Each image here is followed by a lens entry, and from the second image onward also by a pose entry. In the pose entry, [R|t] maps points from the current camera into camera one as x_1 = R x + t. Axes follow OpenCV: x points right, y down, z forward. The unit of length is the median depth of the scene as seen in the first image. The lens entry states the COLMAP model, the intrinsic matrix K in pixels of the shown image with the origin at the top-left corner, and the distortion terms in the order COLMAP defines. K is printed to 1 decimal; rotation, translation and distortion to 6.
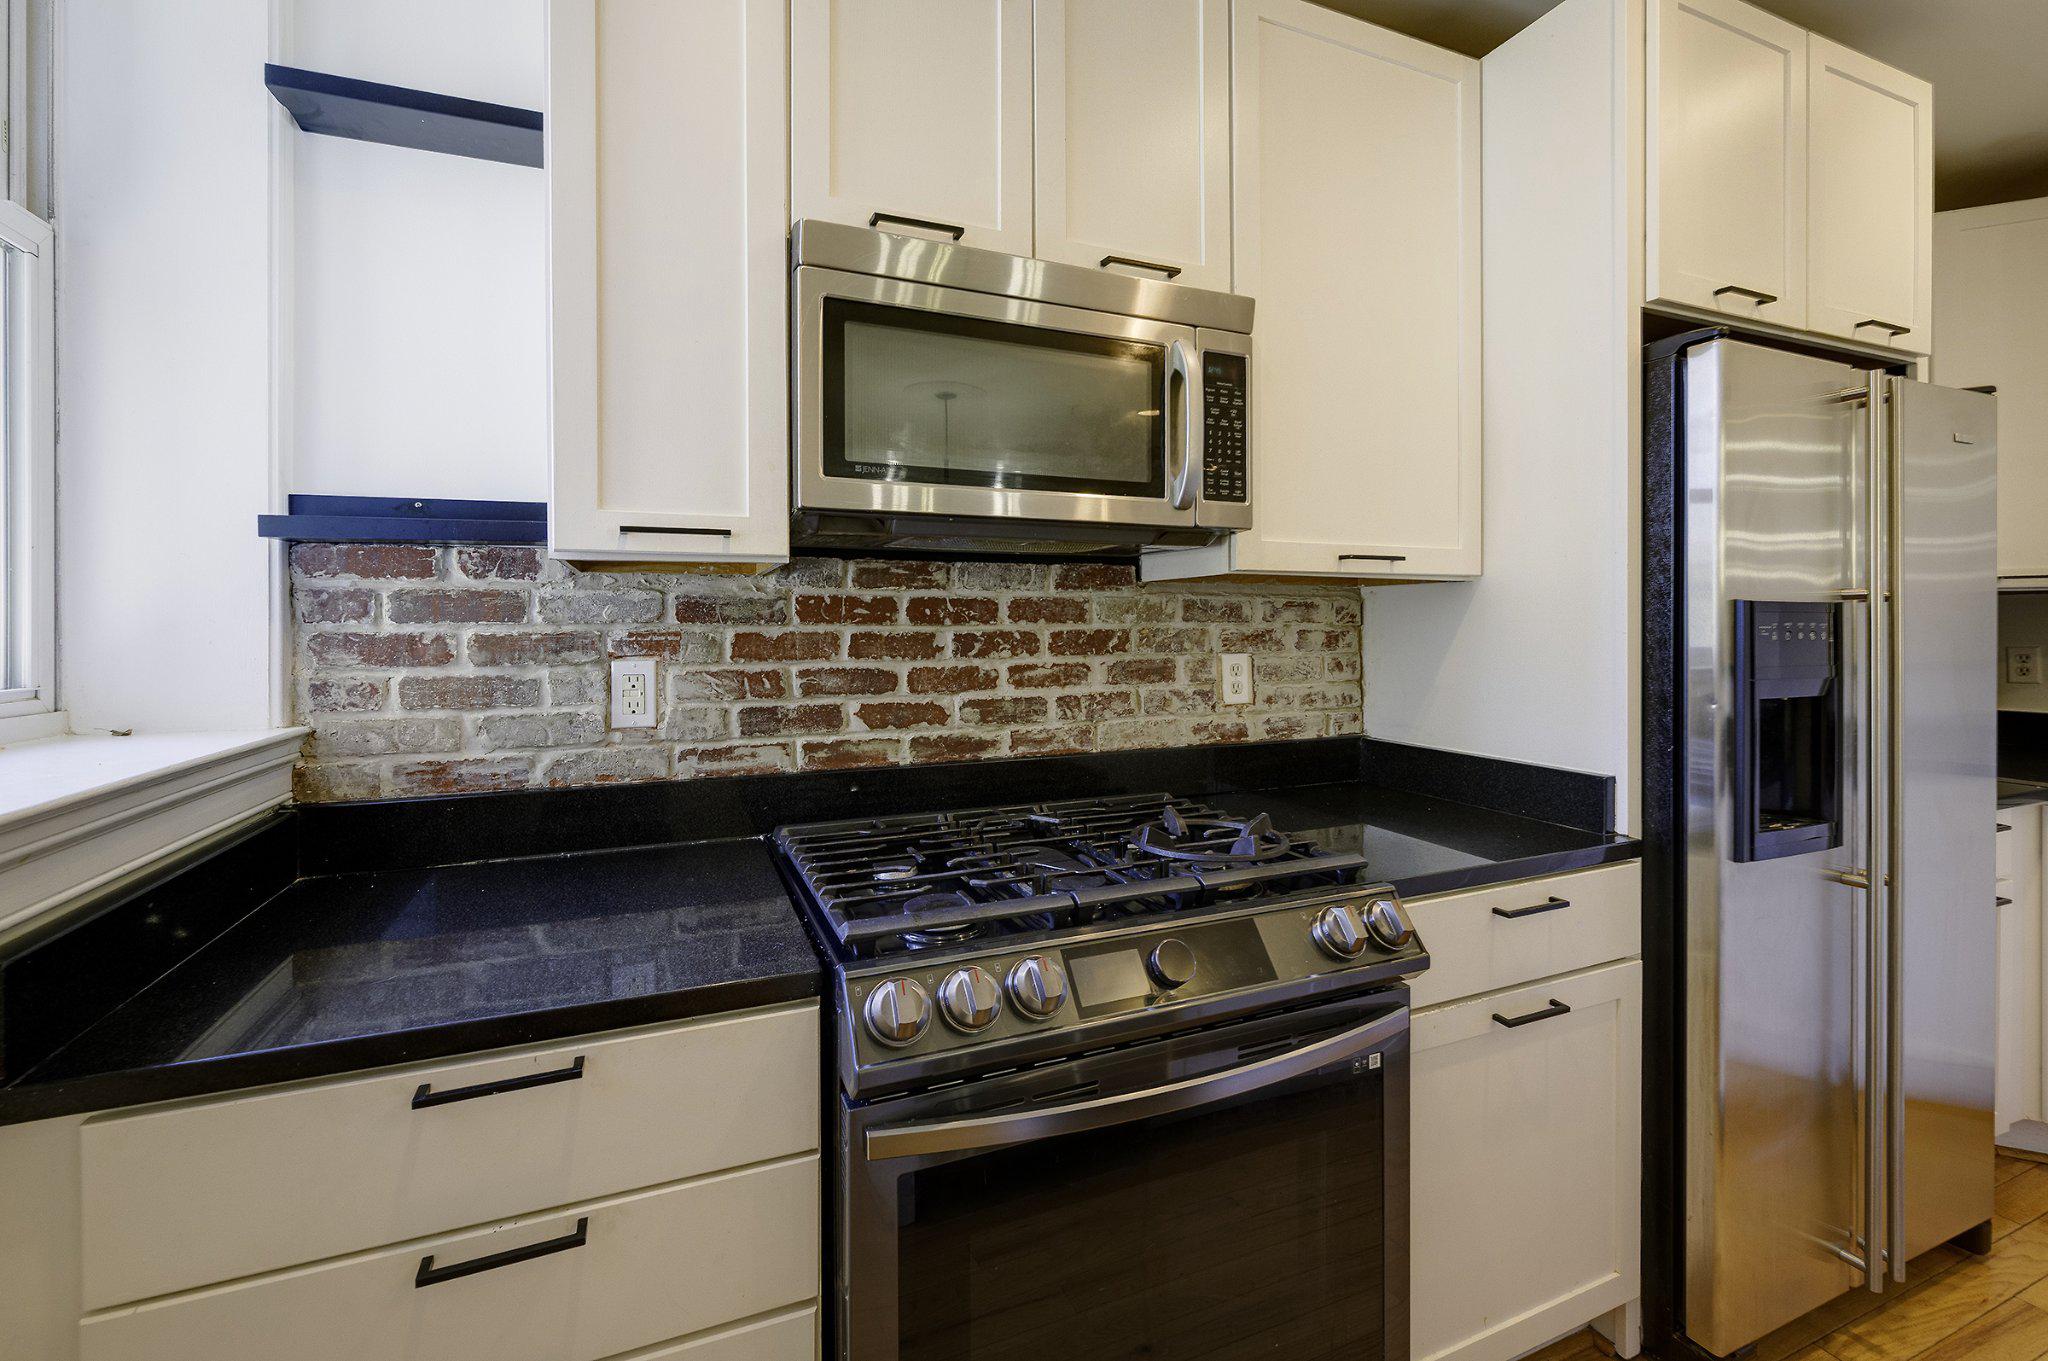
lens RADIAL K [[865.8, 0, 973.9], [0, 865.8, 624.7], [0, 0, 1]] dist [-0.002749, 0.000072]
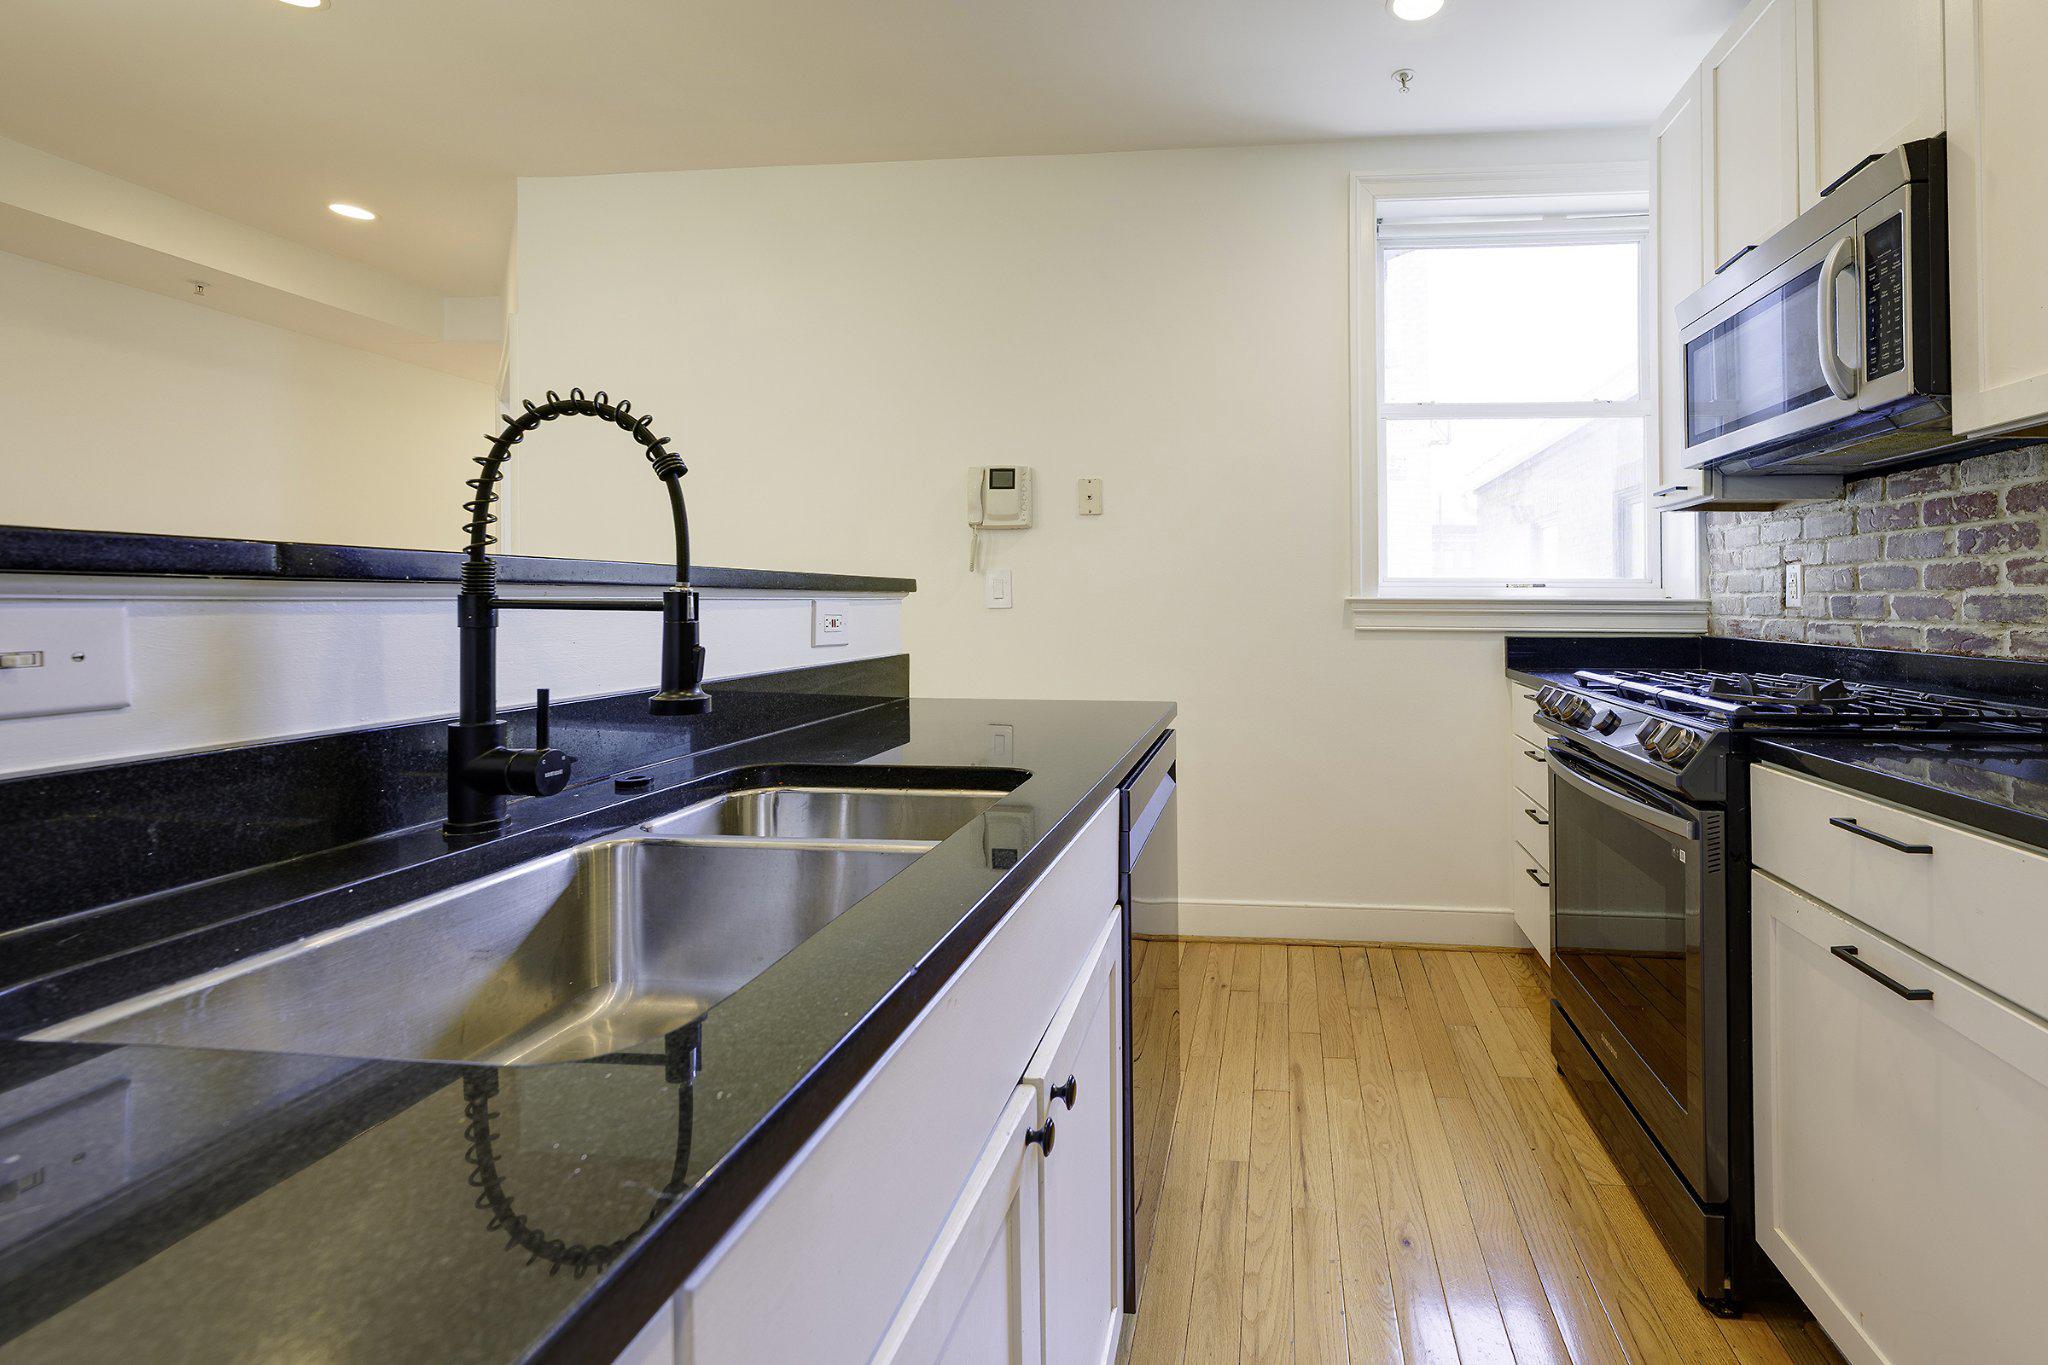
lens RADIAL K [[877.9, 0, 1191.3], [0, 877.9, 591.1], [0, 0, 1]] dist [-0.009202, -0.000088]
pose [[-0.458155, -0.011739, -0.888795, 1.326362], [-0.007761, 0.999928, -0.009206, 0.099307], [0.888839, 0.002681, -0.458213, 0.669989]]
